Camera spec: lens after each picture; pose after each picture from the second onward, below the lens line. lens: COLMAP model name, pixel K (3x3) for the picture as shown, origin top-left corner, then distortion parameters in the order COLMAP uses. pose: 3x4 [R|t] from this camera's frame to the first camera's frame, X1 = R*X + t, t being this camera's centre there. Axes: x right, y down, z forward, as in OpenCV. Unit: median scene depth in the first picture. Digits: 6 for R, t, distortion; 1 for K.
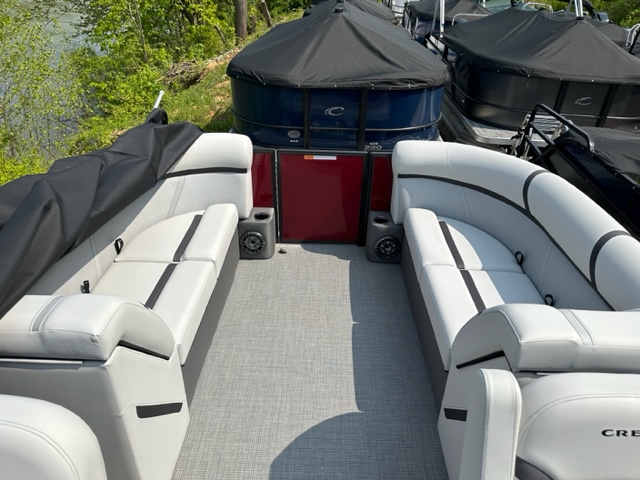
lens RADIAL K [[448.9, 0, 315.4], [0, 448.9, 242.3], [0, 0, 1]] dist [0.076220, -0.107957]
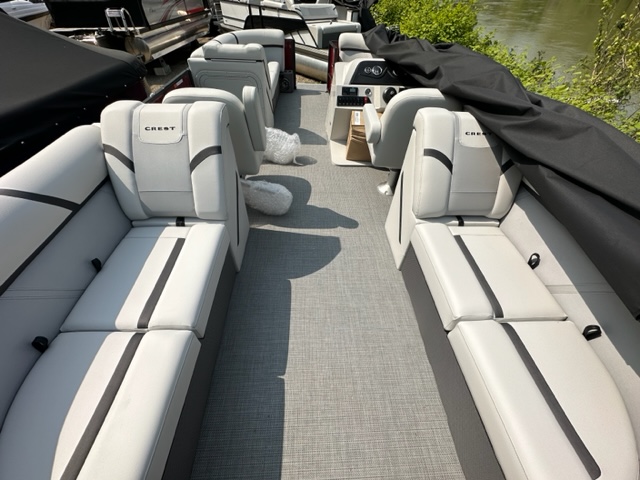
lens RADIAL K [[256.7, 0, 321.6], [0, 256.7, 242.8], [0, 0, 1]] dist [0.002141, 0.000411]
pose [[-0.995671, 0.011566, -0.092229, 0.052057], [-0.087195, 0.227547, 0.969855, -0.353628], [0.032204, 0.973698, -0.225553, 0.813524]]
